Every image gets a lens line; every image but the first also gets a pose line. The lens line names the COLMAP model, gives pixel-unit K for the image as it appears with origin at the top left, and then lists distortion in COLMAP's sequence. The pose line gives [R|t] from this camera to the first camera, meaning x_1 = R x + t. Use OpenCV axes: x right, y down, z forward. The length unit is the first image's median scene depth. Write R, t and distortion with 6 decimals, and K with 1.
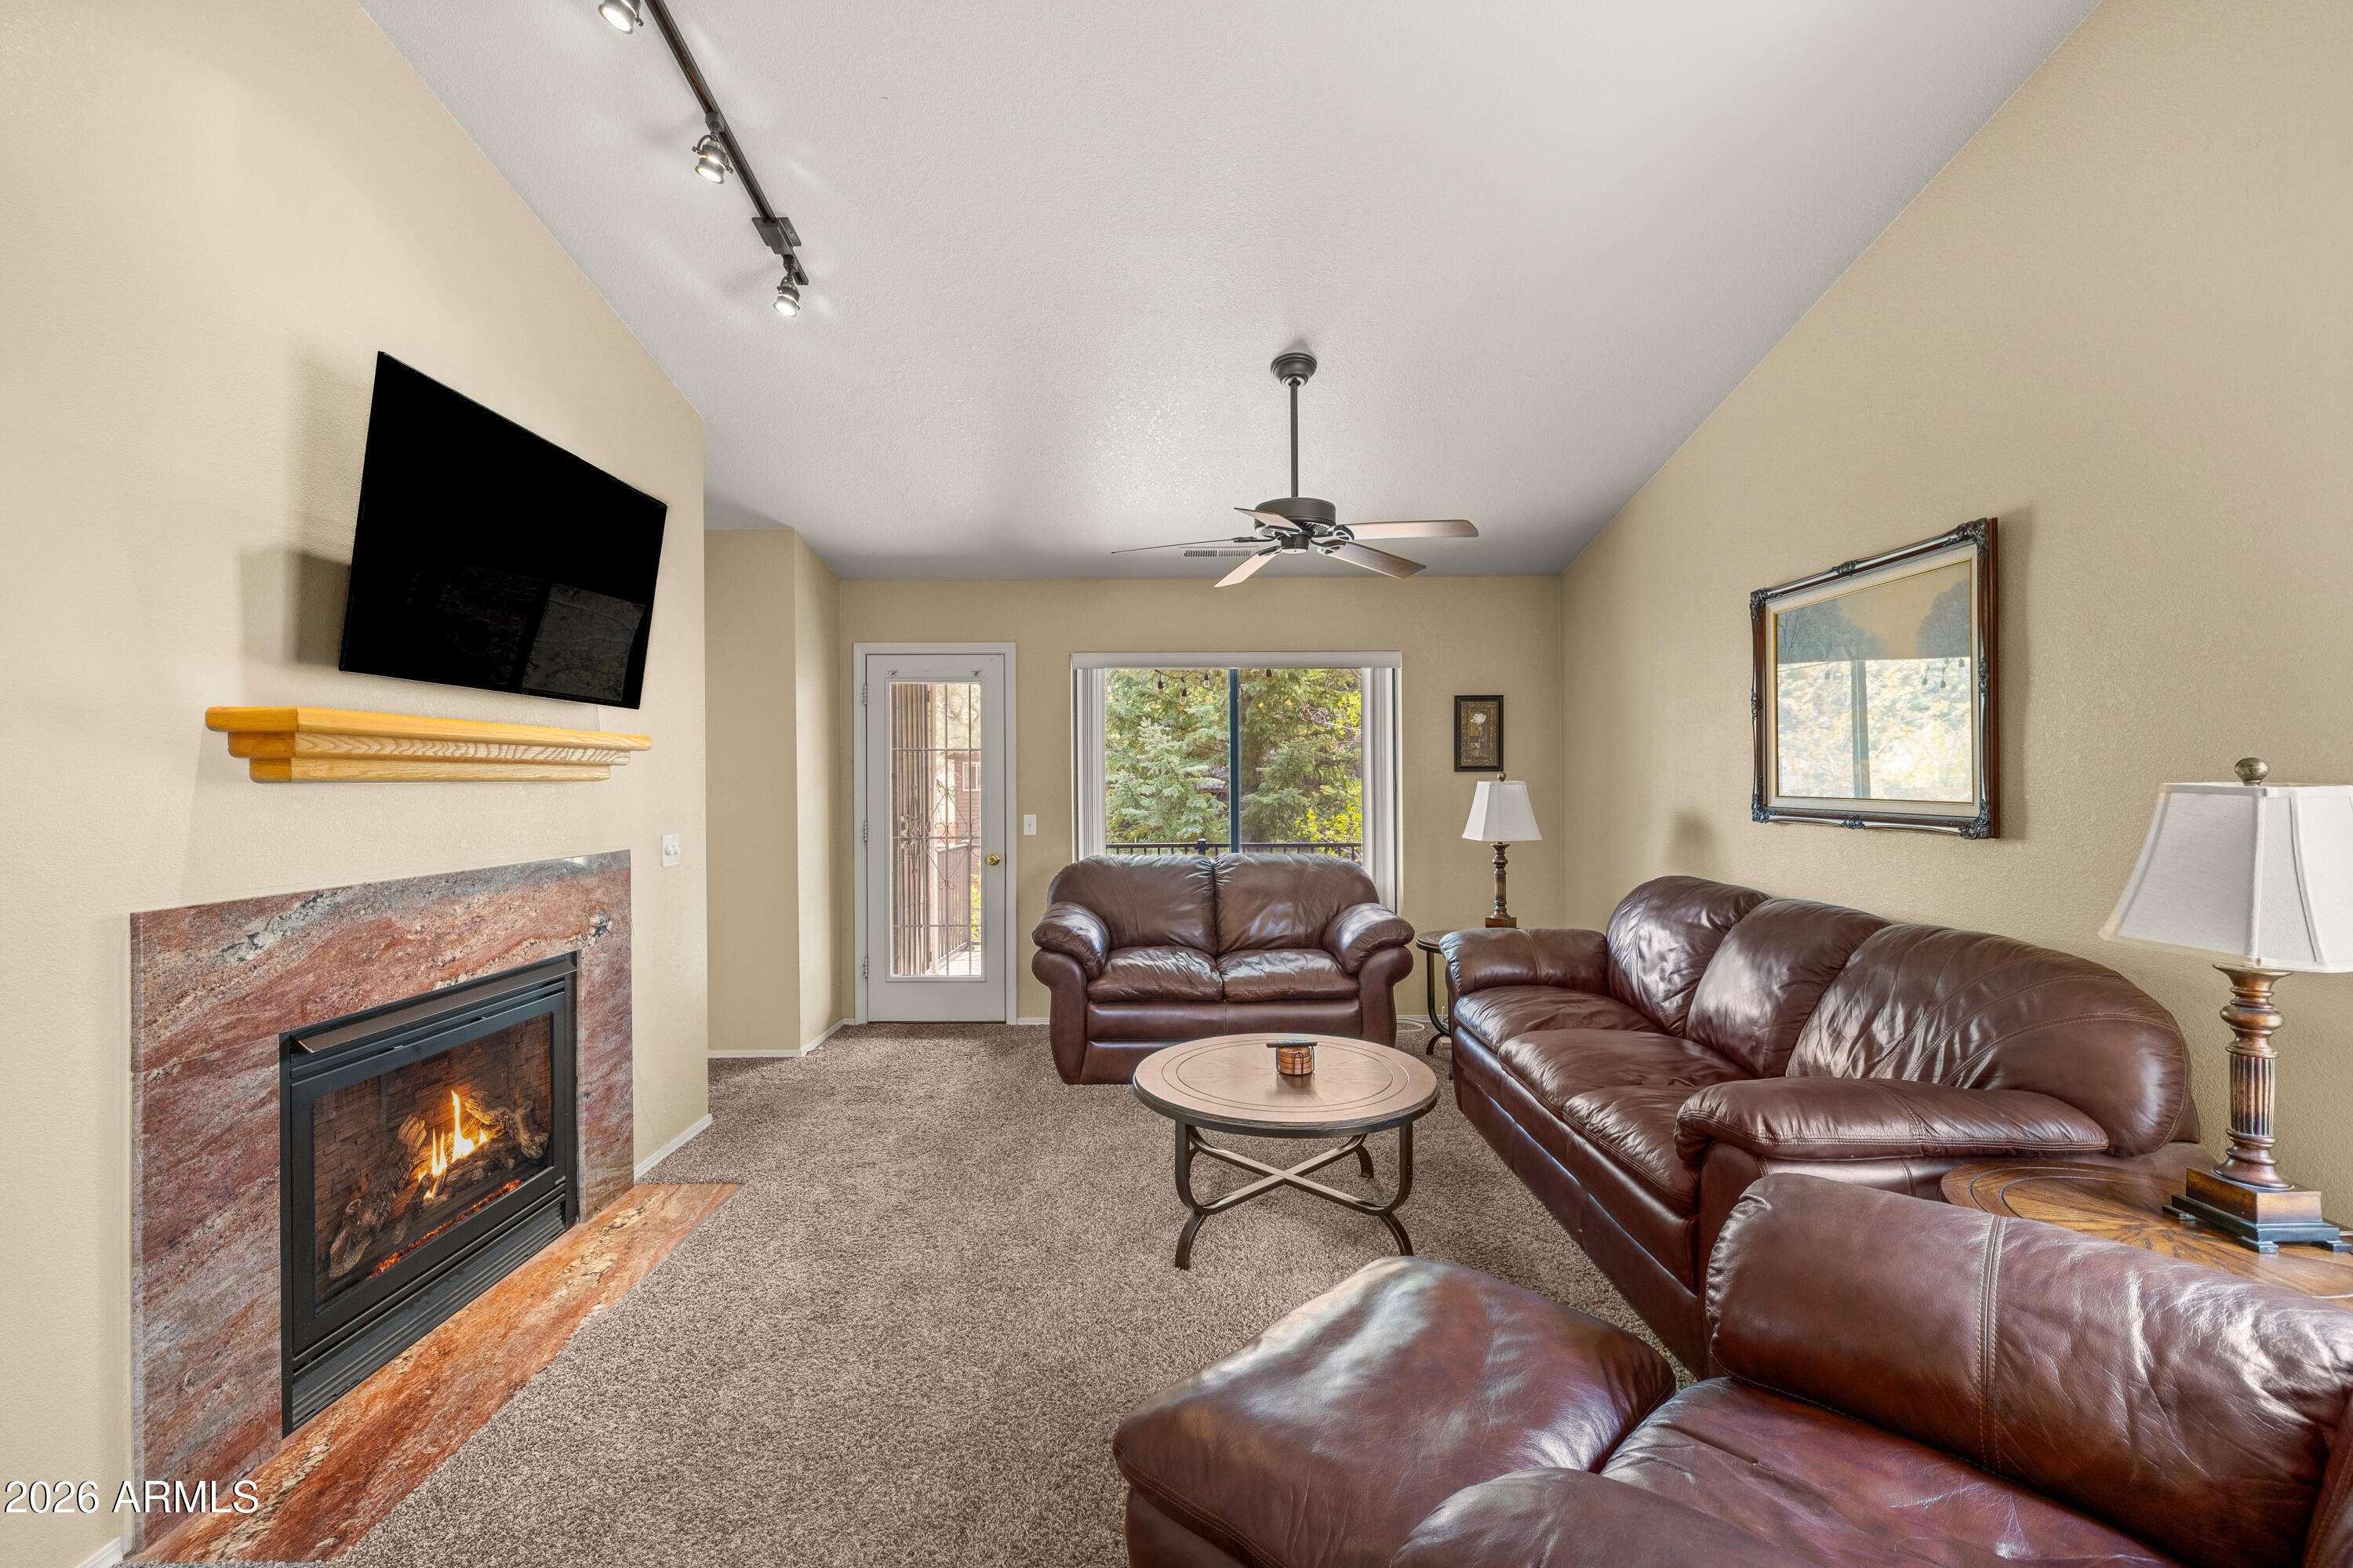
lens RADIAL K [[997.6, 0, 1181.6], [0, 997.6, 778.7], [0, 0, 1]] dist [0.001159, 0.000040]
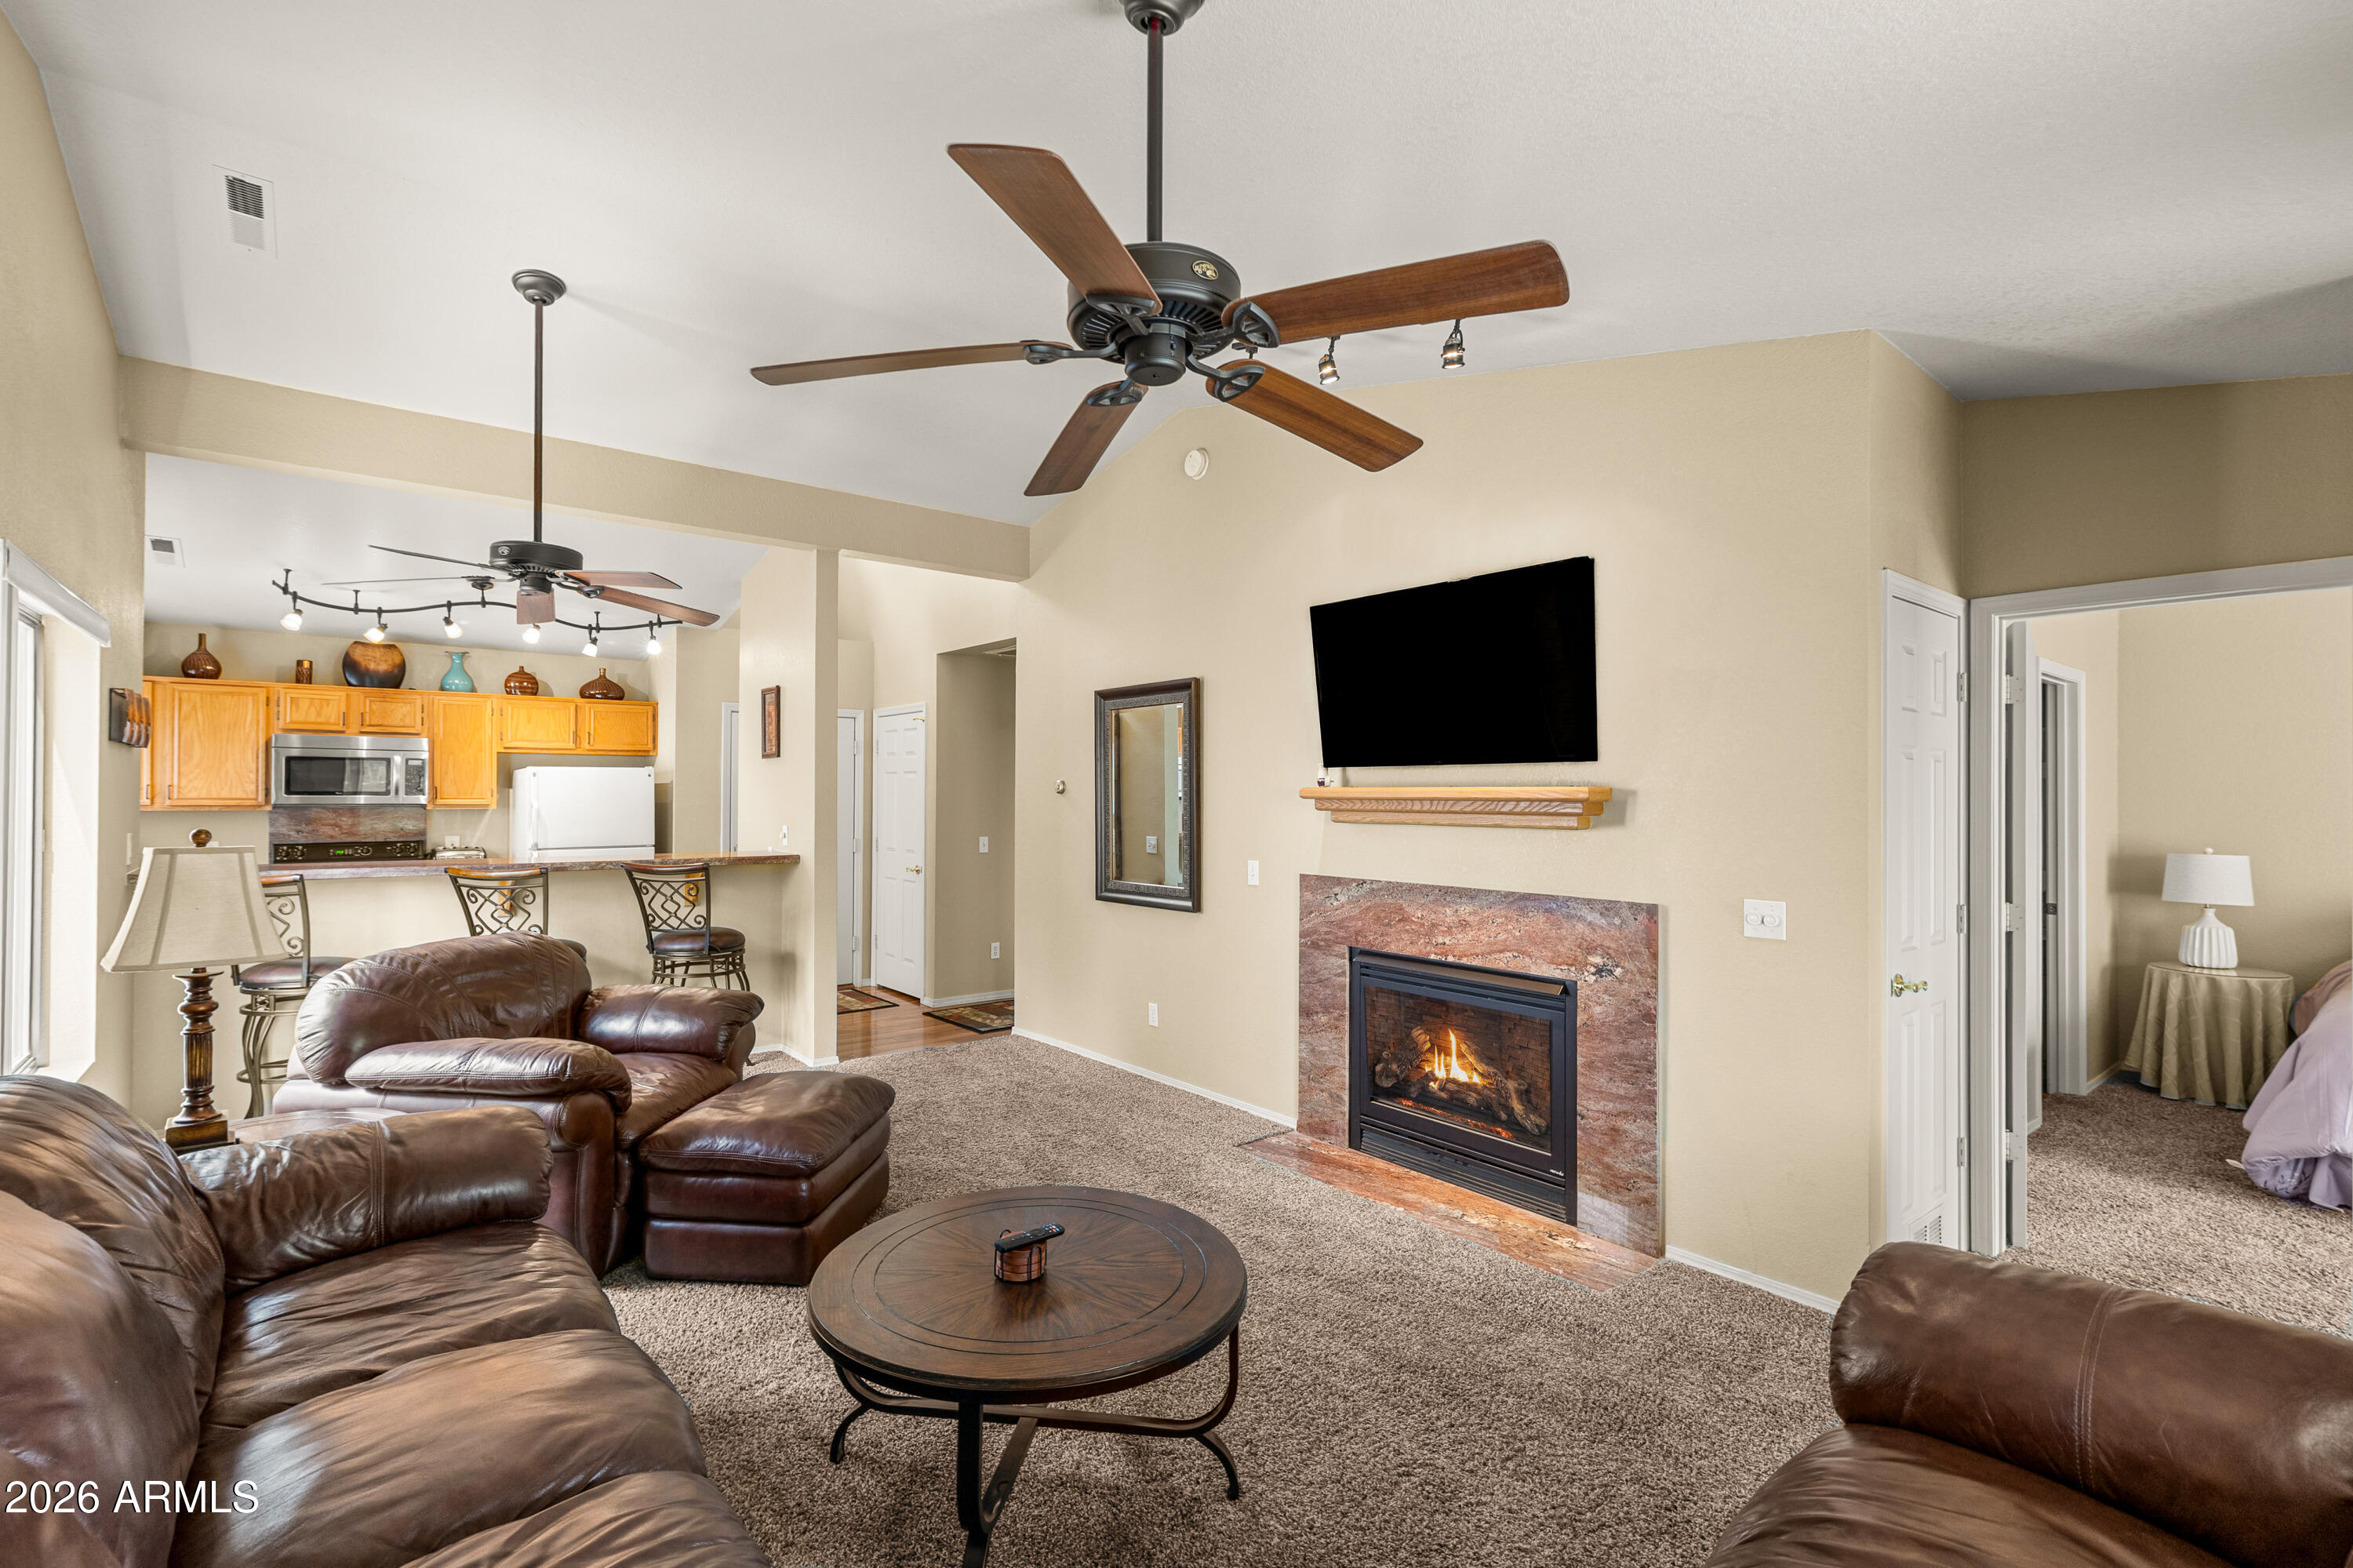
lens RADIAL K [[1076.9, 0, 1182.8], [0, 1076.9, 801.8], [0, 0, 1]] dist [0.002160, 0.000013]
pose [[-0.780546, 0.004808, -0.625080, 0.492994], [-0.001511, 0.999953, 0.009578, -0.040337], [0.625096, 0.008421, -0.780502, 1.640687]]
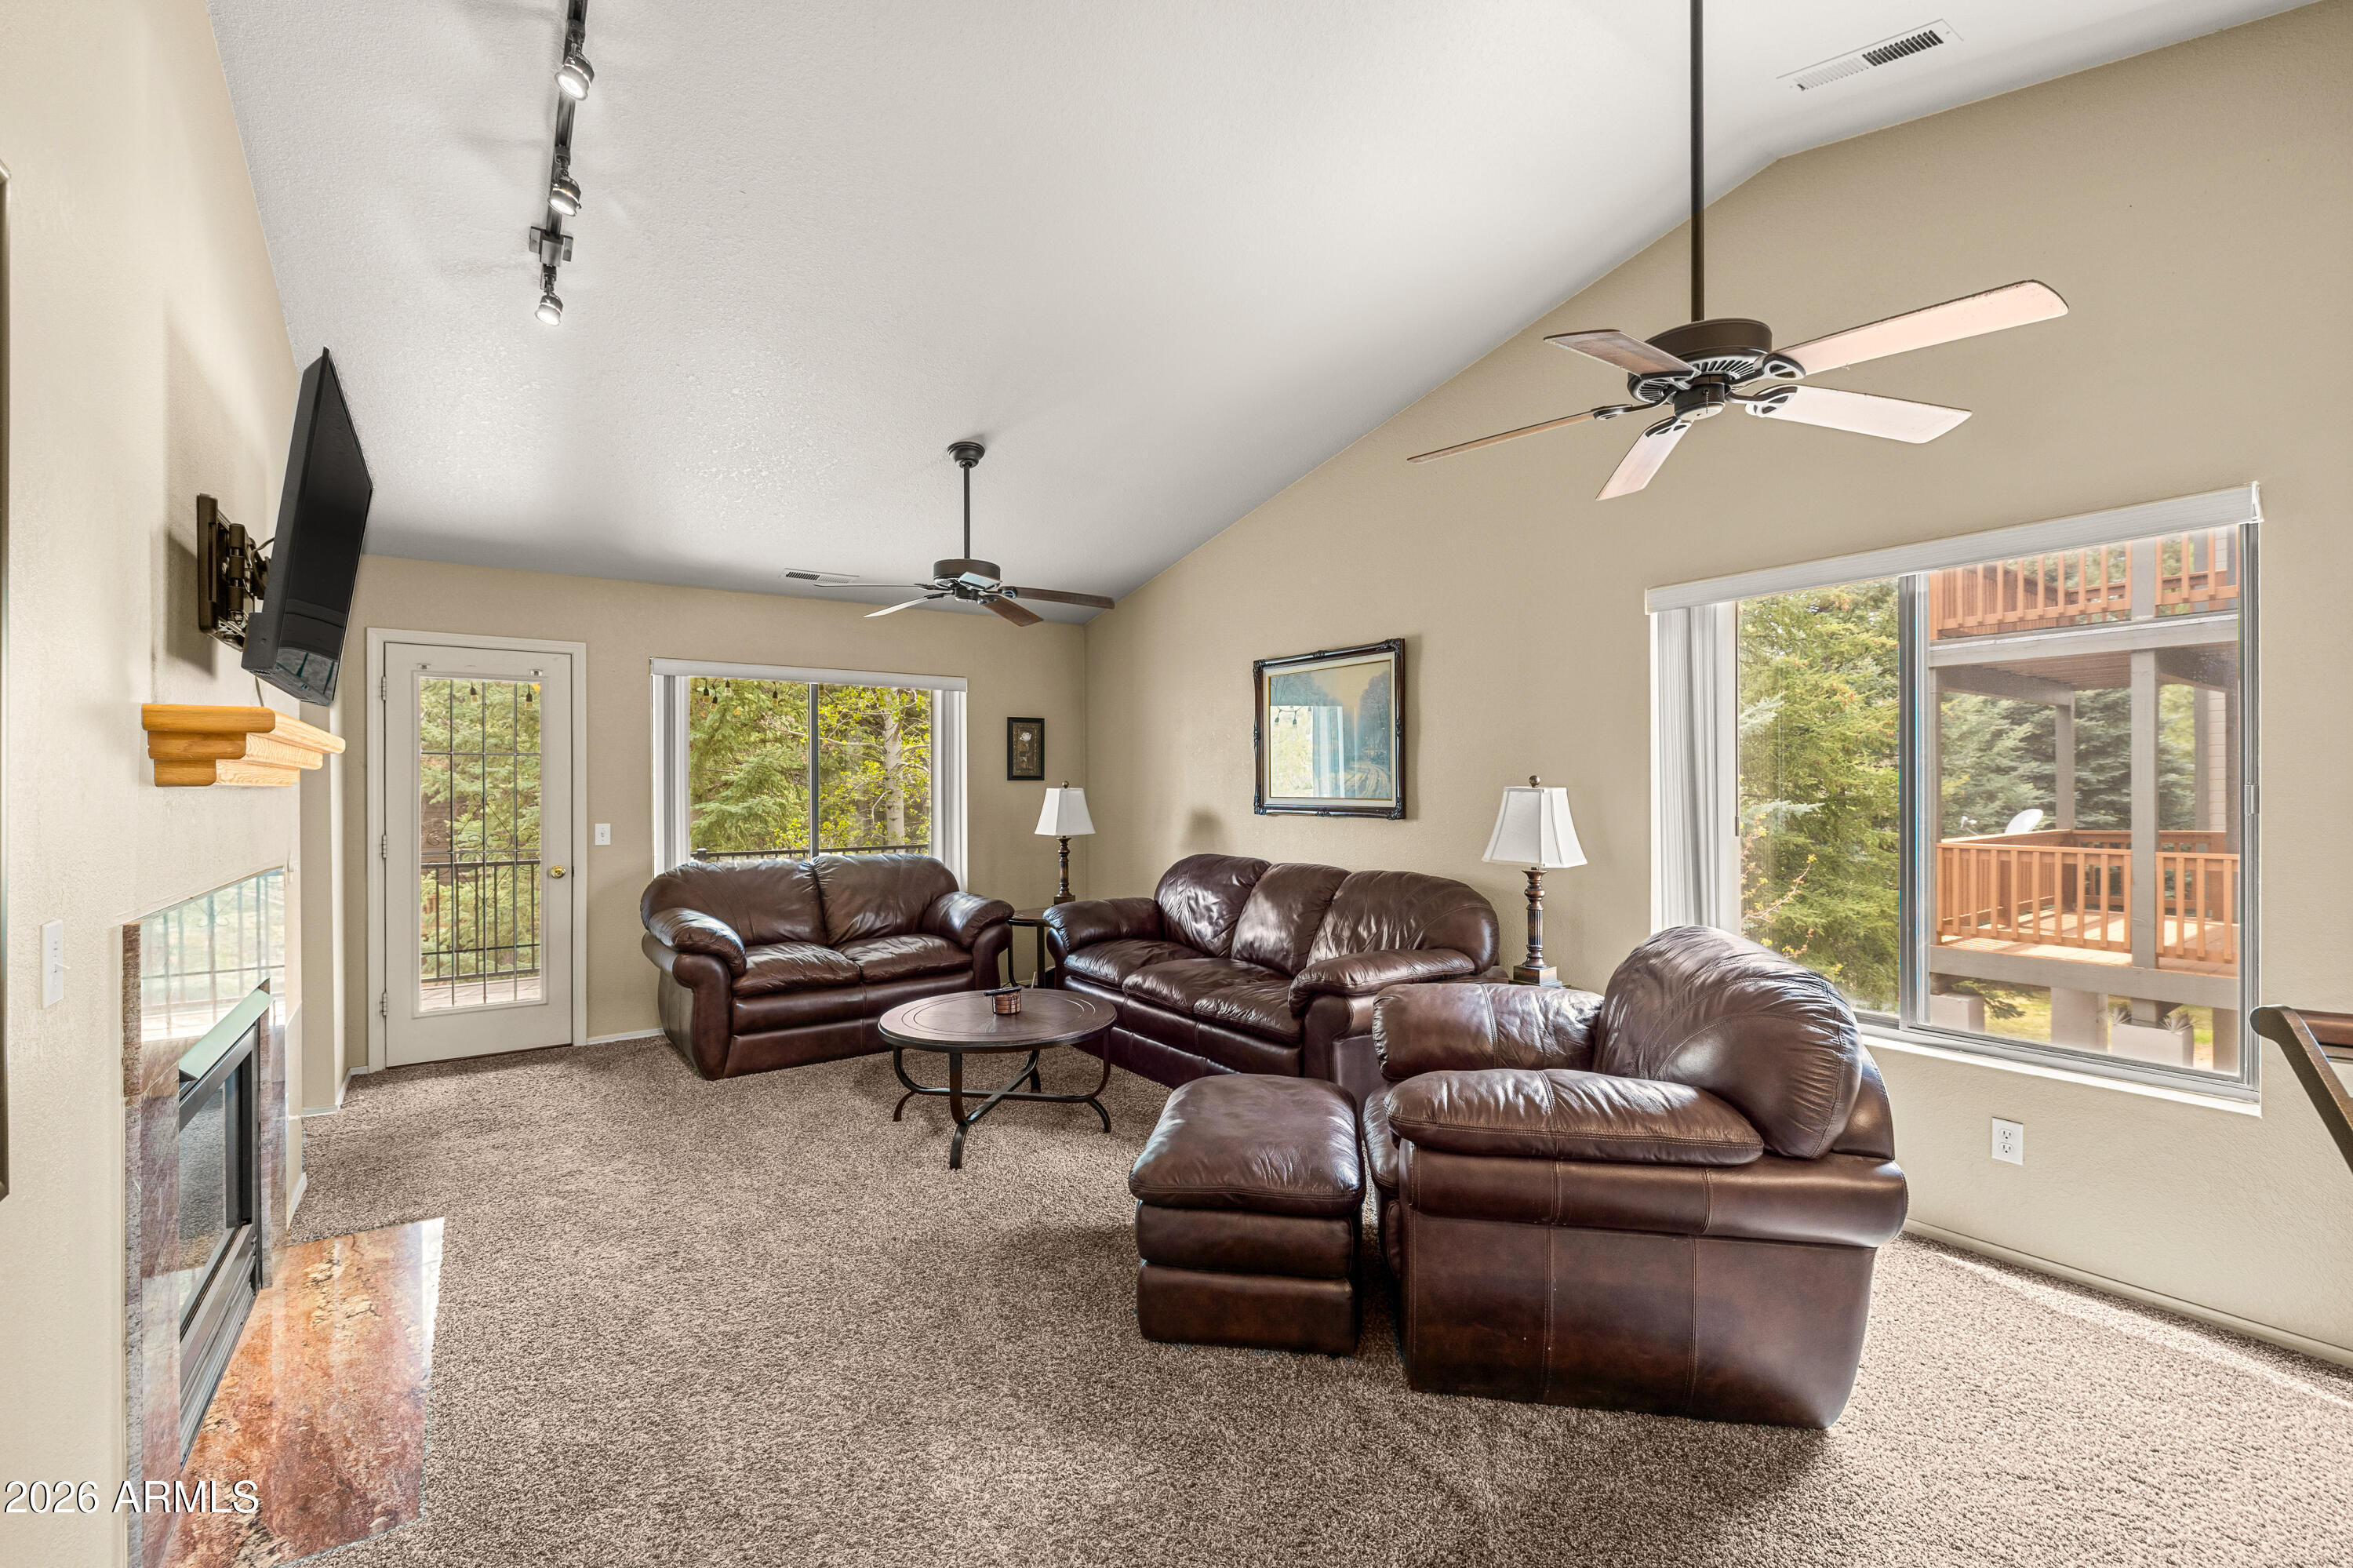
lens RADIAL K [[1006.9, 0, 1180.2], [0, 1006.9, 779.6], [0, 0, 1]] dist [0.000745, 0.000178]
pose [[0.816883, 0.004362, 0.576787, -0.451232], [0.000392, 0.999967, -0.008118, 0.003341], [-0.576804, 0.006858, 0.816854, -0.194129]]
